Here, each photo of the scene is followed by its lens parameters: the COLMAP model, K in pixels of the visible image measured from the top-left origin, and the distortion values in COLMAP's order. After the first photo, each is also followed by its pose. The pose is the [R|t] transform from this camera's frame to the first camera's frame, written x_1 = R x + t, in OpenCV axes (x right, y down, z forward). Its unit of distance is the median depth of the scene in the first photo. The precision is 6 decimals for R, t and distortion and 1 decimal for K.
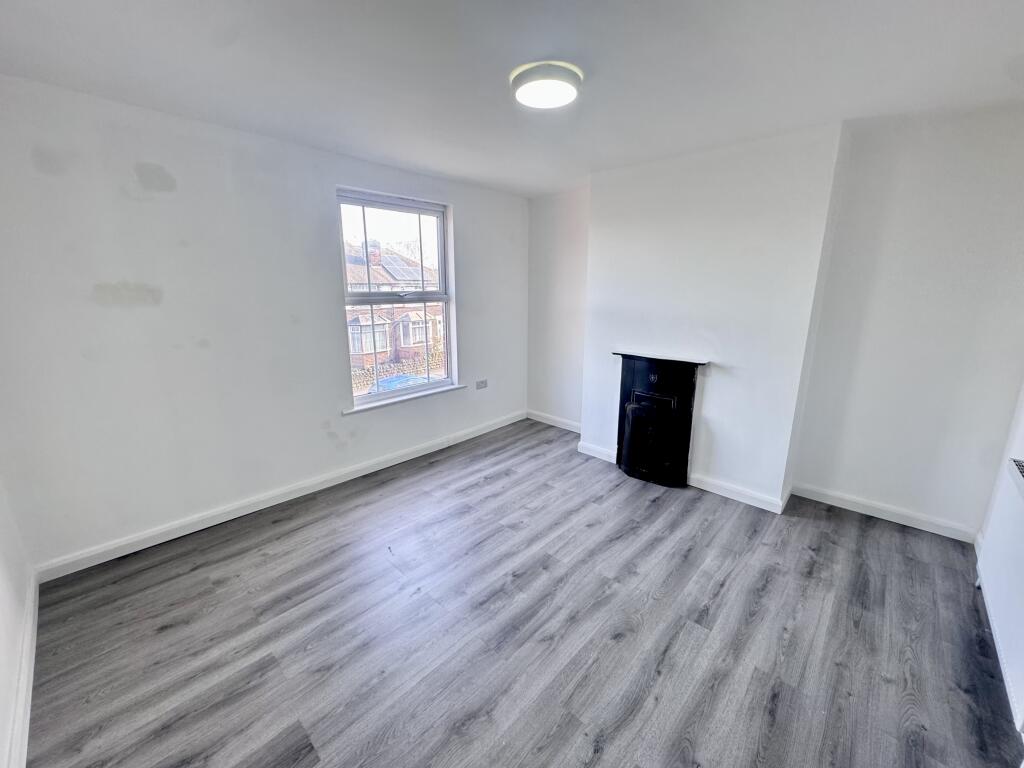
lens RADIAL K [[406.4, 0, 512.0], [0, 406.4, 384.0], [0, 0, 1]] dist [-0.001997, 0.000237]
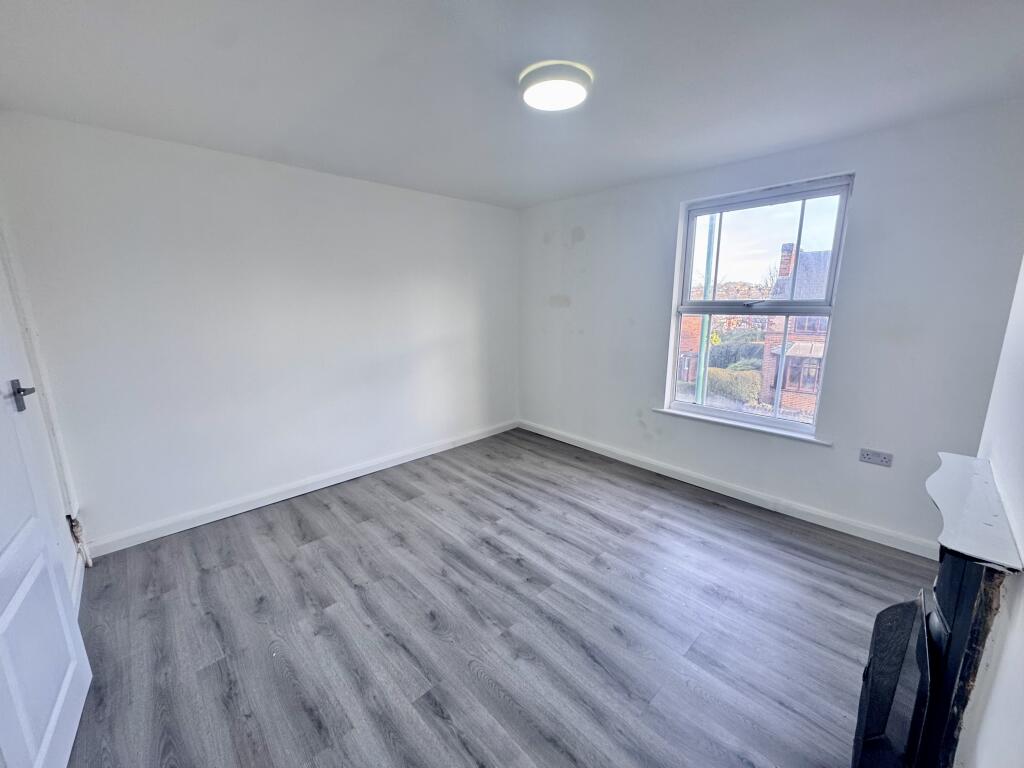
lens RADIAL K [[406.4, 0, 512.0], [0, 406.4, 384.0], [0, 0, 1]] dist [-0.001997, 0.000237]
pose [[-0.056179, 0.200374, -0.978107, 0.973972], [-0.230358, 0.950622, 0.207974, -0.194082], [0.971483, 0.236999, -0.007248, 0.883226]]
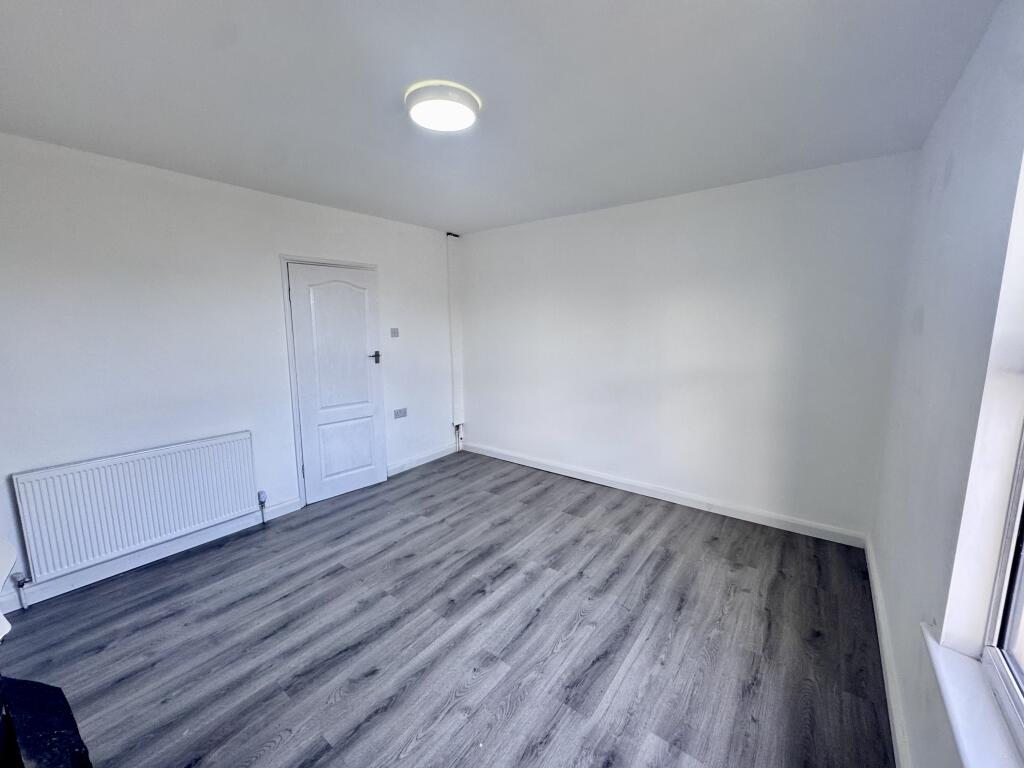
lens RADIAL K [[406.4, 0, 512.0], [0, 406.4, 384.0], [0, 0, 1]] dist [-0.001997, 0.000237]
pose [[-0.994718, 0.020272, -0.100623, 0.027173], [-0.019633, 0.924628, 0.380366, -0.411031], [0.100749, 0.380333, -0.919346, 1.762033]]
